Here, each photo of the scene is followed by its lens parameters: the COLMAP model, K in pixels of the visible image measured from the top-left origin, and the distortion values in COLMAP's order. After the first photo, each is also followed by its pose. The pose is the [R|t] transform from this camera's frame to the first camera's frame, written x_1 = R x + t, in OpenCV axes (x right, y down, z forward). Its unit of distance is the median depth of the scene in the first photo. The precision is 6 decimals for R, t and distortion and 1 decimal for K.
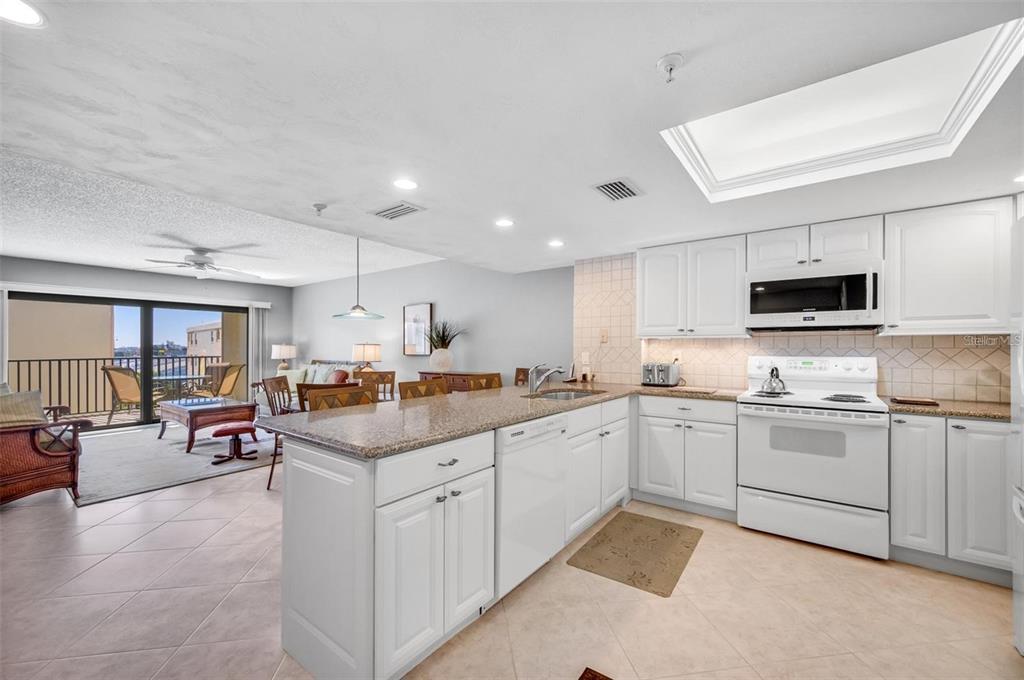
lens RADIAL K [[404.7, 0, 514.1], [0, 404.7, 343.9], [0, 0, 1]] dist [0.000476, 0.000051]
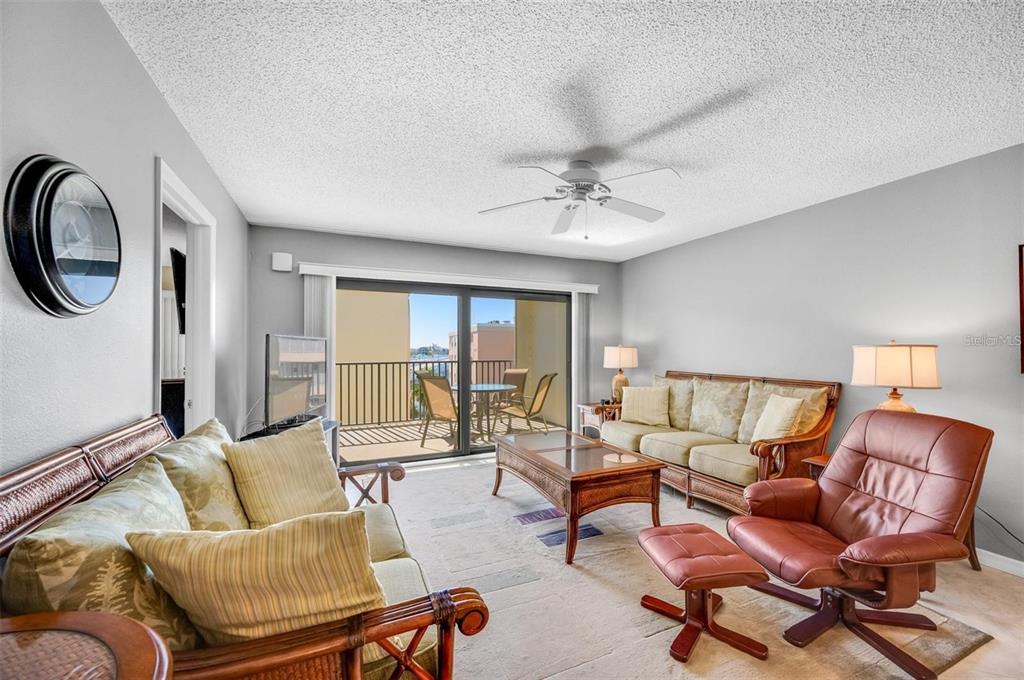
lens RADIAL K [[404.7, 0, 514.1], [0, 404.7, 343.9], [0, 0, 1]] dist [0.000476, 0.000051]
pose [[0.872865, -0.004437, -0.487942, -0.408321], [0.003028, 0.999989, -0.003676, -0.000442], [0.487953, 0.001731, 0.872868, 0.349235]]
